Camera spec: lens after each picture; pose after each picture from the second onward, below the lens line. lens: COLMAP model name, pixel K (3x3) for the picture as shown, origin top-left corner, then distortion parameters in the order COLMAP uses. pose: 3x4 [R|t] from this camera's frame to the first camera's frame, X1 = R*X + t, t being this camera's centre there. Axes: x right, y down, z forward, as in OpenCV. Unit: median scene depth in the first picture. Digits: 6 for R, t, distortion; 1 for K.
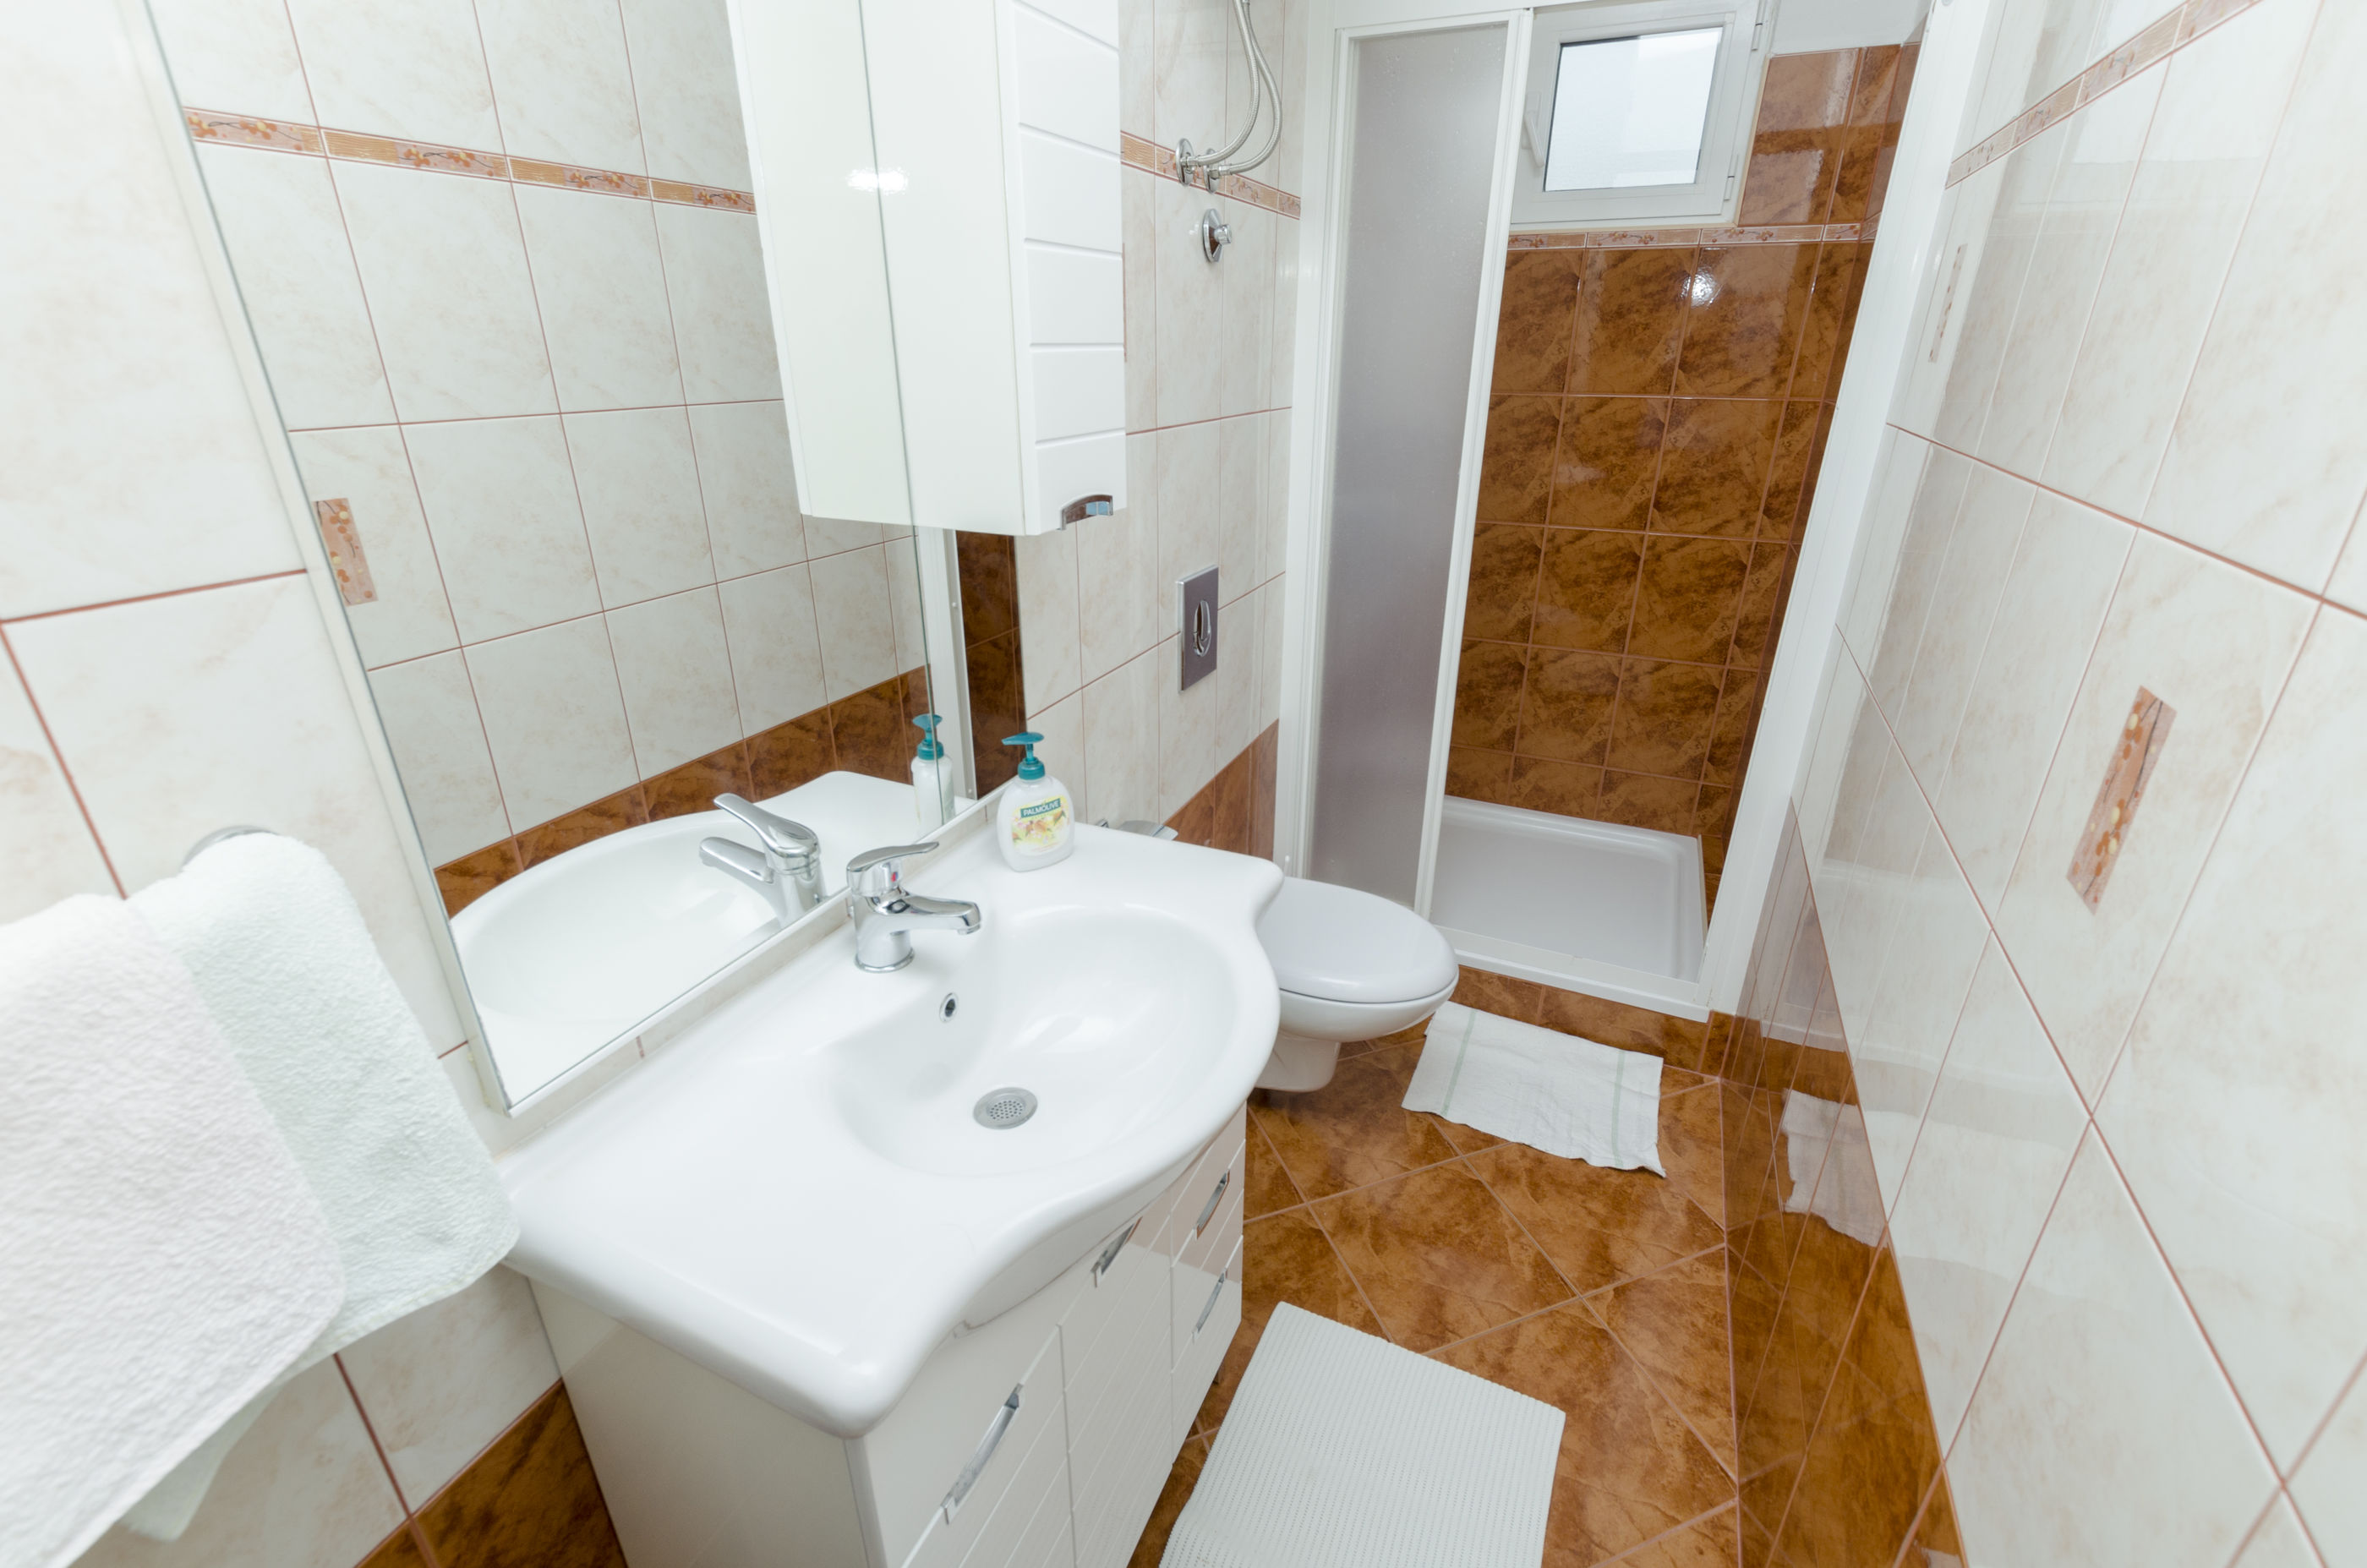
lens RADIAL K [[1026.9, 0, 1189.9], [0, 1026.9, 776.1], [0, 0, 1]] dist [0.012654, -0.005991]
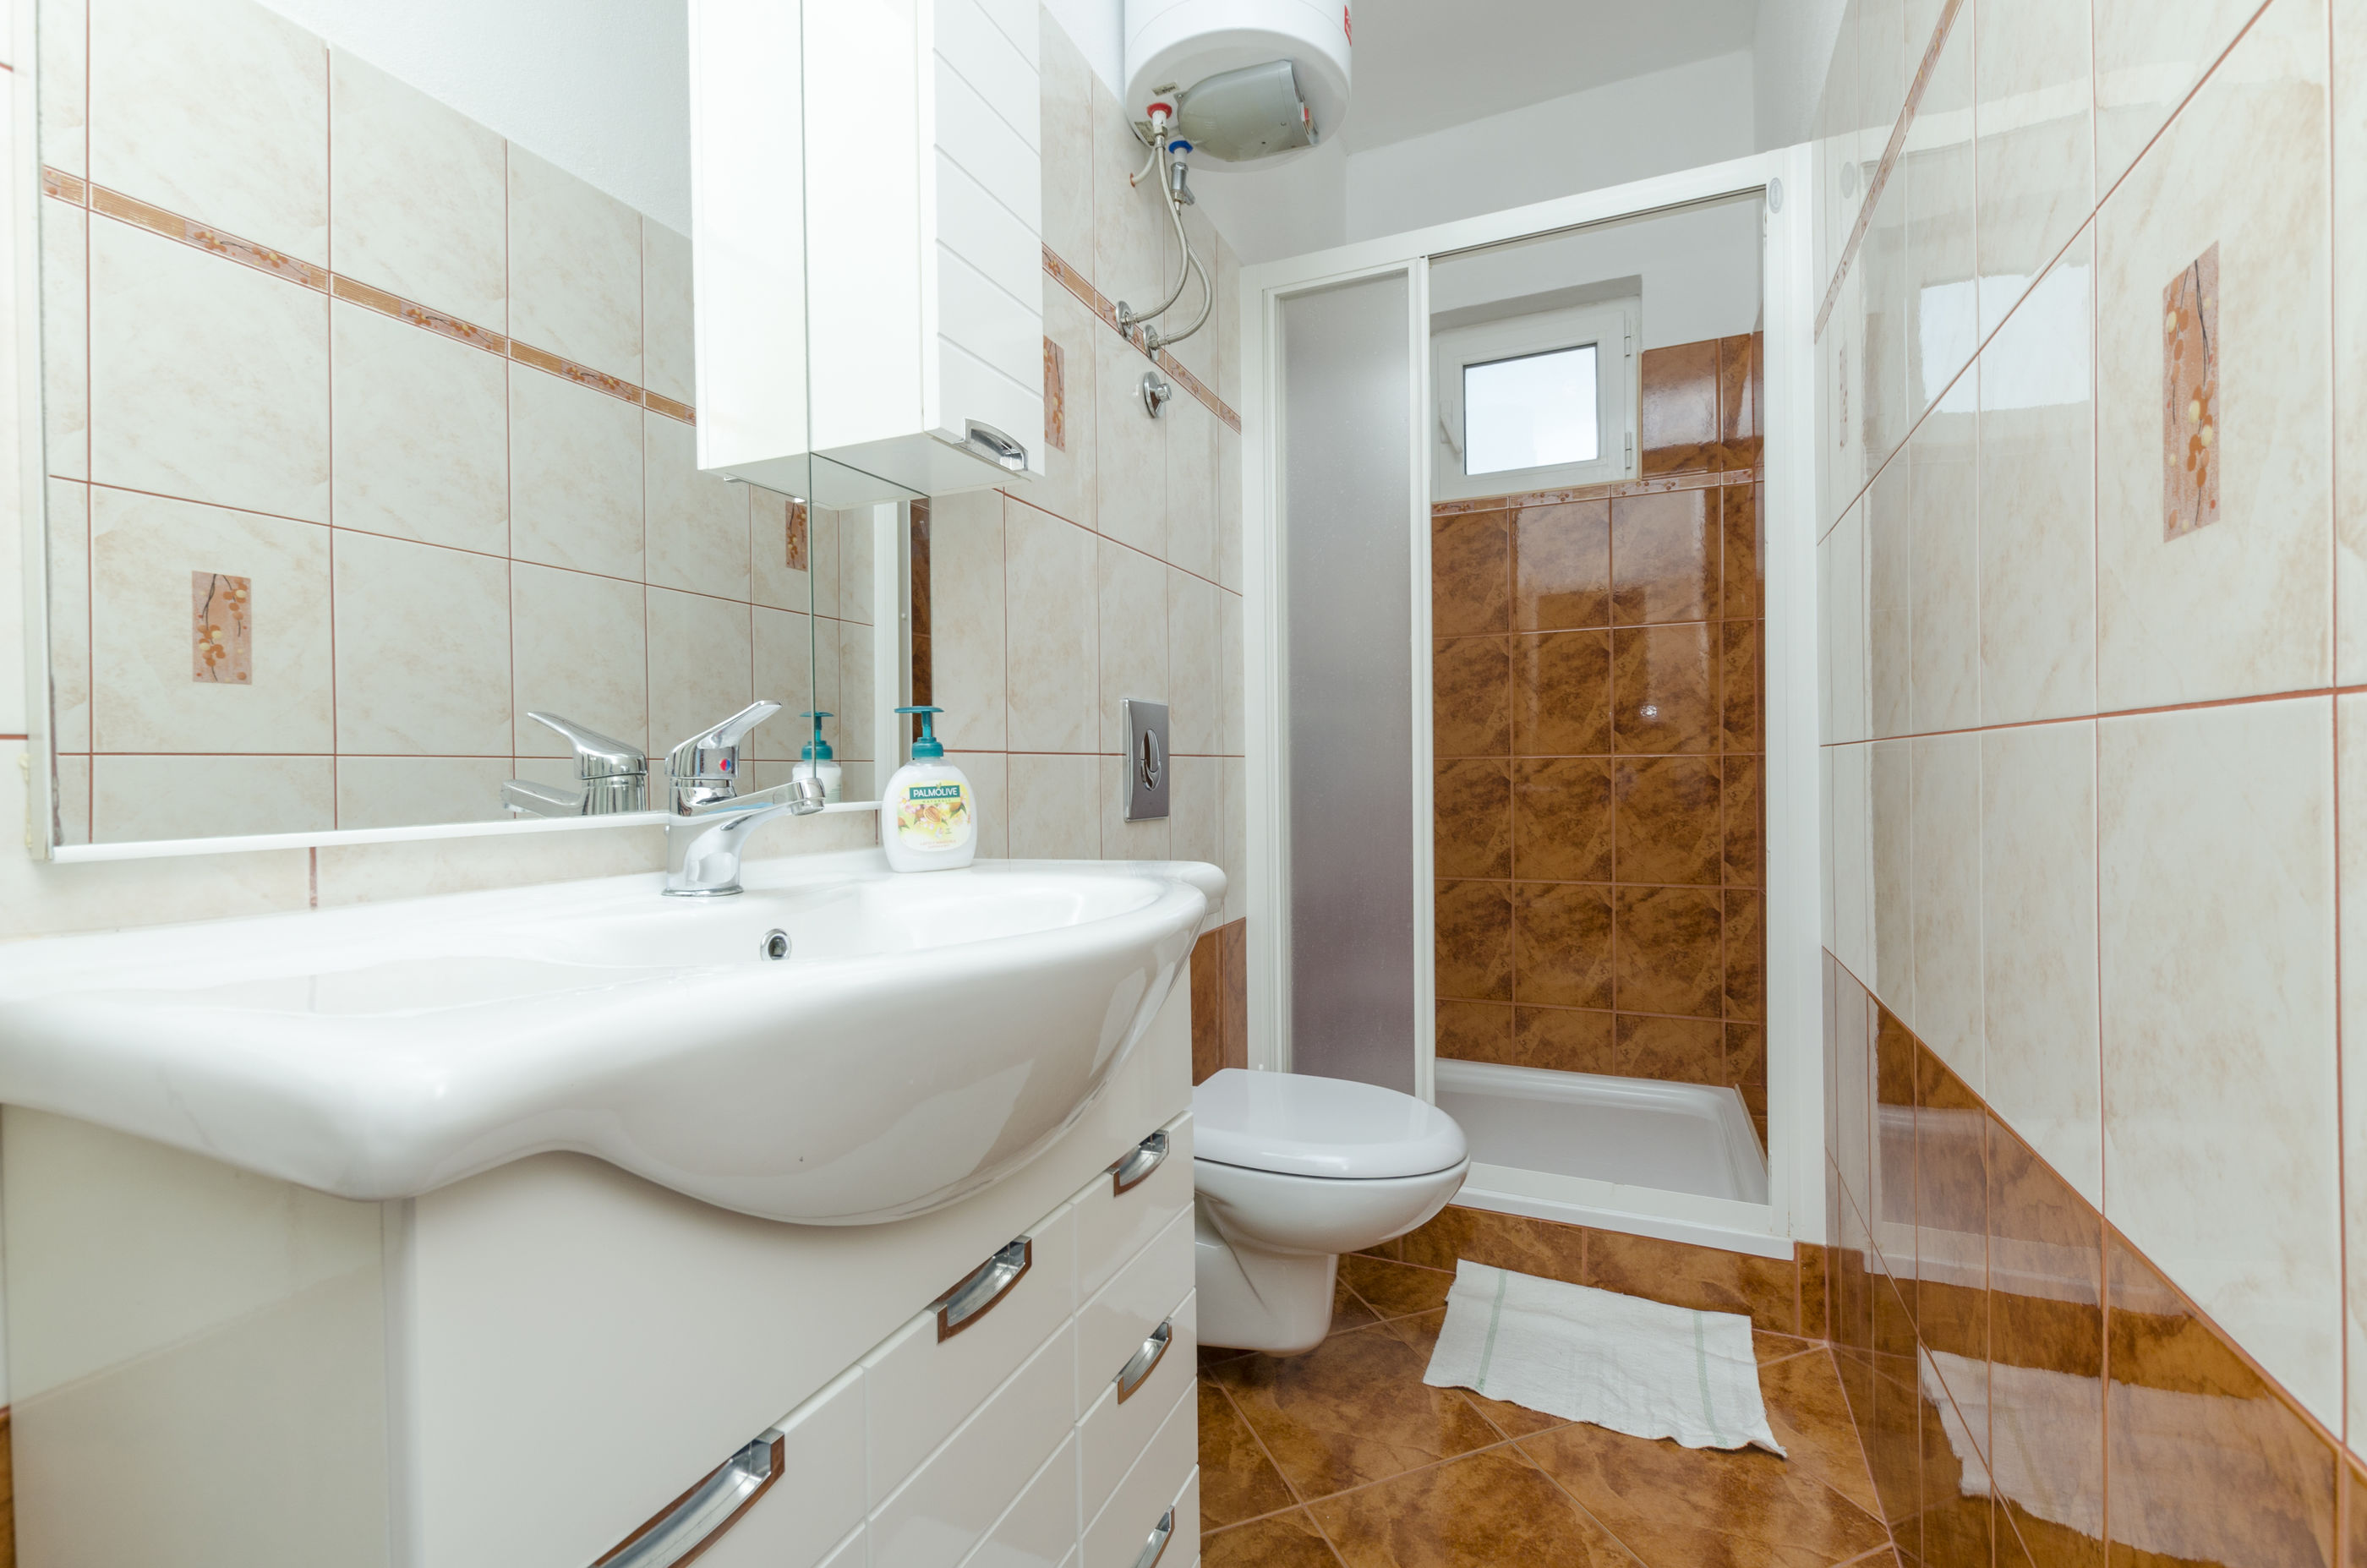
lens RADIAL K [[1026.9, 0, 1189.9], [0, 1026.9, 776.1], [0, 0, 1]] dist [0.012654, -0.005991]
pose [[0.999784, -0.016743, 0.012318, 0.031193], [0.020207, 0.921857, -0.387003, 0.201504], [-0.004876, 0.387168, 0.921996, 0.123399]]
